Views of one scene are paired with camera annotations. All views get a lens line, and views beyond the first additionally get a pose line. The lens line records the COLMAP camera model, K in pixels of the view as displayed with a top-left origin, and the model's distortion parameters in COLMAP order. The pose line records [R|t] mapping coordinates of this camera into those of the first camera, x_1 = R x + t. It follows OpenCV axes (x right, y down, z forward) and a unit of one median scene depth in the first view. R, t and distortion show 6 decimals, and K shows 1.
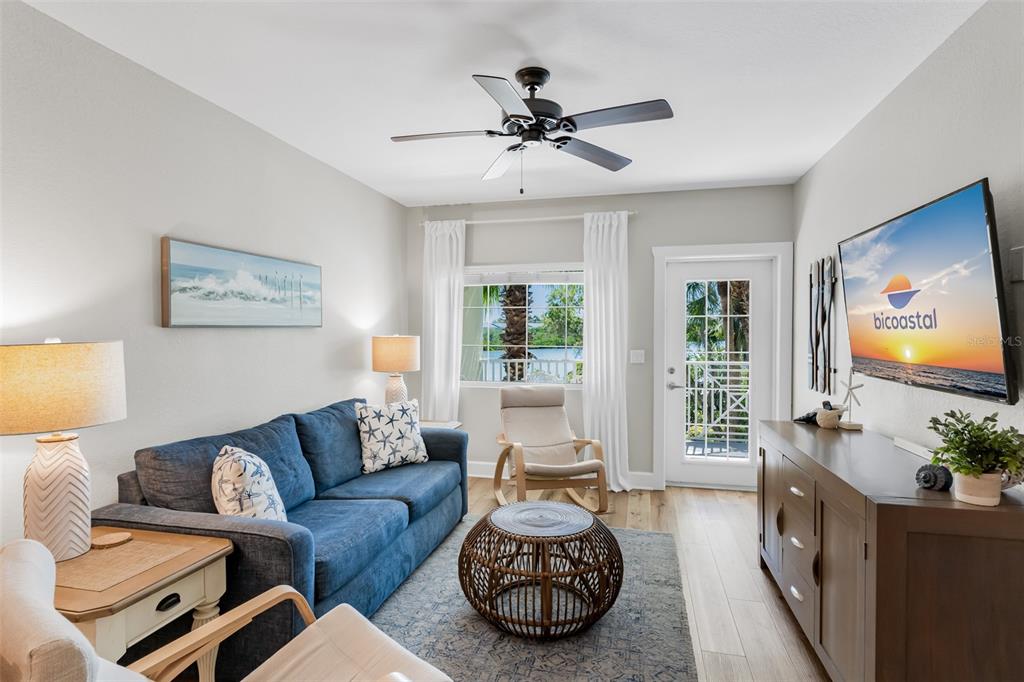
lens RADIAL K [[530.9, 0, 496.3], [0, 530.9, 336.3], [0, 0, 1]] dist [-0.003571, 0.000681]
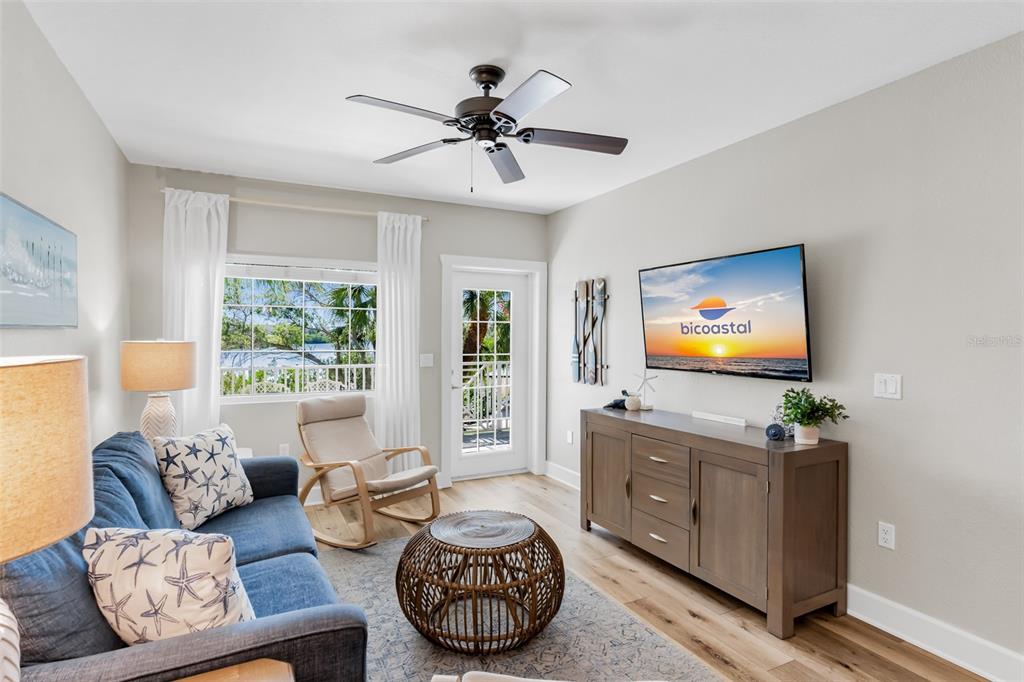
lens RADIAL K [[530.9, 0, 511.6], [0, 530.9, 332.5], [0, 0, 1]] dist [-0.003571, 0.000681]
pose [[0.748406, 0.005919, 0.663214, -0.390573], [0.003638, 0.999908, -0.013030, -0.001034], [-0.663231, 0.012165, 0.748316, 0.175184]]
